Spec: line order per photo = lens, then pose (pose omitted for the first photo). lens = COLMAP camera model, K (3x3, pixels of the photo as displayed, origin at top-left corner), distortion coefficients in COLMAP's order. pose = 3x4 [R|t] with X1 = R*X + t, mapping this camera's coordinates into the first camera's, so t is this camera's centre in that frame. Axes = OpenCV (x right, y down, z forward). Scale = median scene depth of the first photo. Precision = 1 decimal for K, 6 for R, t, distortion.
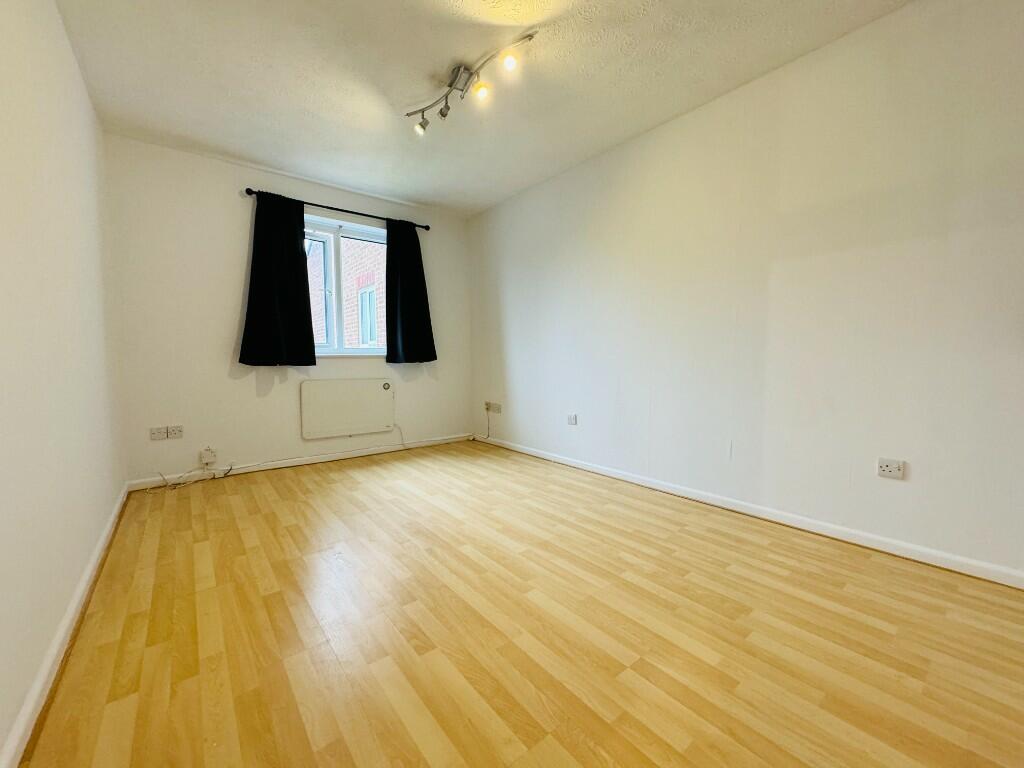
lens RADIAL K [[407.7, 0, 512.0], [0, 407.7, 384.0], [0, 0, 1]] dist [-0.001062, 0.000022]
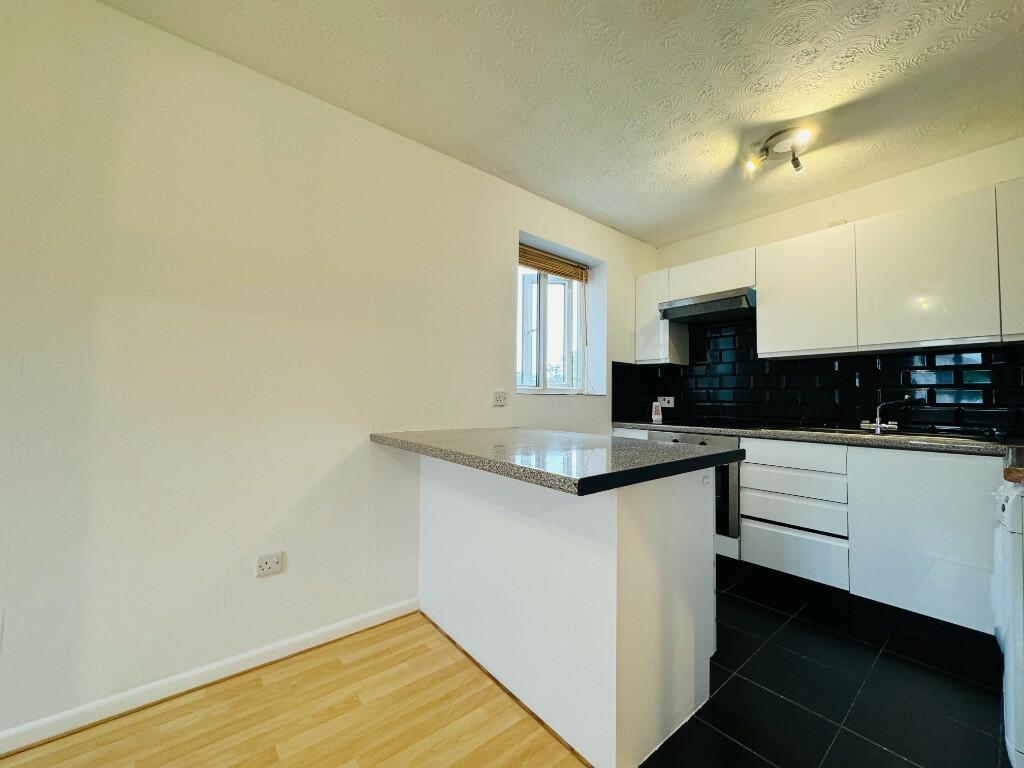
lens RADIAL K [[407.7, 0, 512.0], [0, 407.7, 384.0], [0, 0, 1]] dist [-0.001062, 0.000022]
pose [[-0.006318, 0.040532, 0.999158, 0.012920], [0.052699, 0.997803, -0.040144, -0.121790], [-0.998590, 0.052401, -0.008441, 0.440583]]
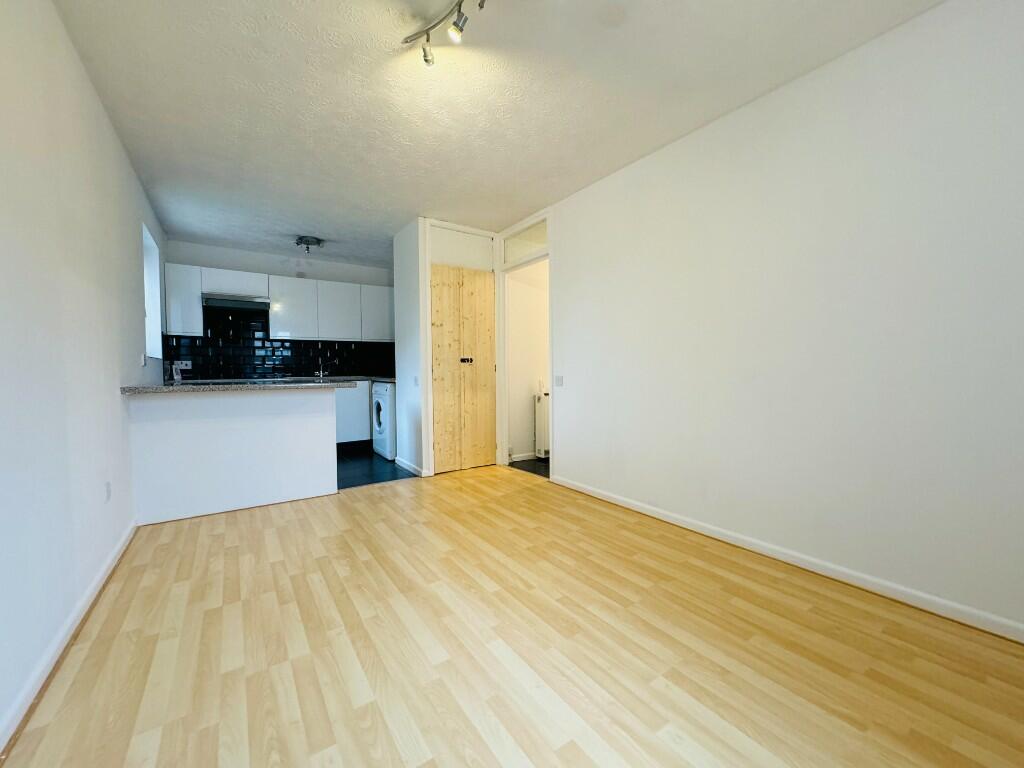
lens RADIAL K [[407.7, 0, 512.0], [0, 407.7, 384.0], [0, 0, 1]] dist [-0.001062, 0.000022]
pose [[-0.997098, 0.012004, 0.075181, -0.241145], [0.019595, 0.994686, 0.101069, -0.169292], [-0.073568, 0.102249, -0.992035, 1.931170]]
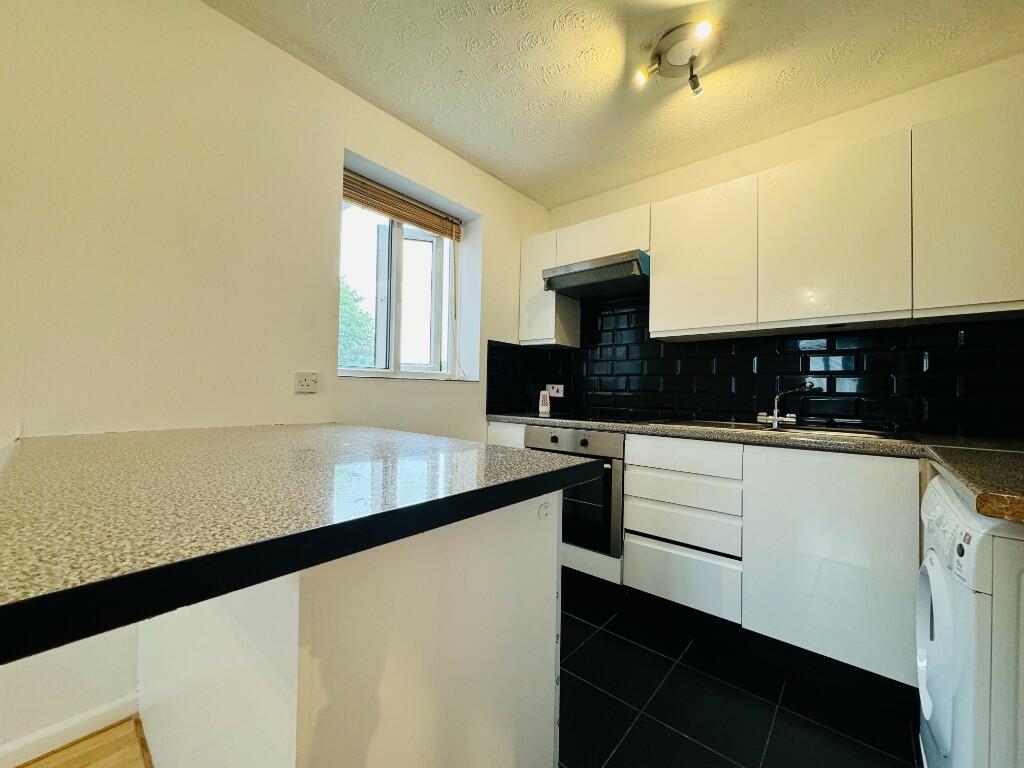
lens RADIAL K [[407.7, 0, 512.0], [0, 407.7, 384.0], [0, 0, 1]] dist [-0.001062, 0.000022]
pose [[-0.182015, 0.017546, 0.983139, 0.324750], [0.044985, 0.998943, -0.009500, -0.097413], [-0.982266, 0.042497, -0.182611, 0.191742]]
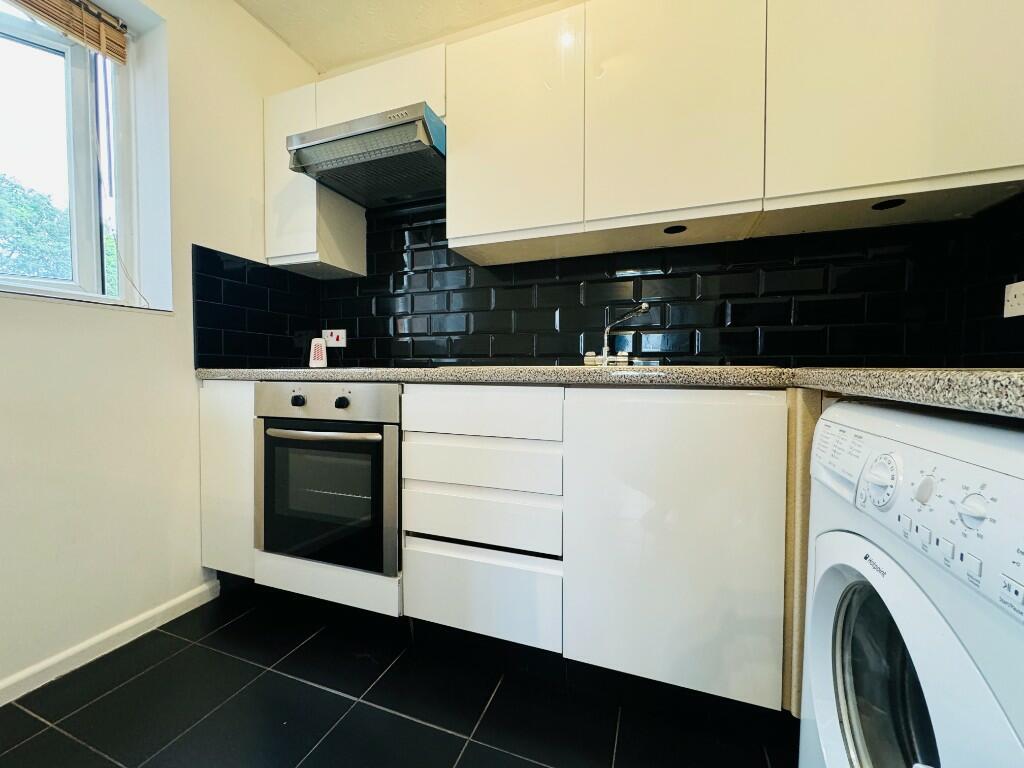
lens RADIAL K [[407.7, 0, 512.0], [0, 407.7, 384.0], [0, 0, 1]] dist [-0.001062, 0.000022]
pose [[-0.514725, -0.024491, 0.857006, 0.633910], [0.053617, 0.996716, 0.060686, 0.000146], [-0.855677, 0.077187, -0.511721, -0.086245]]
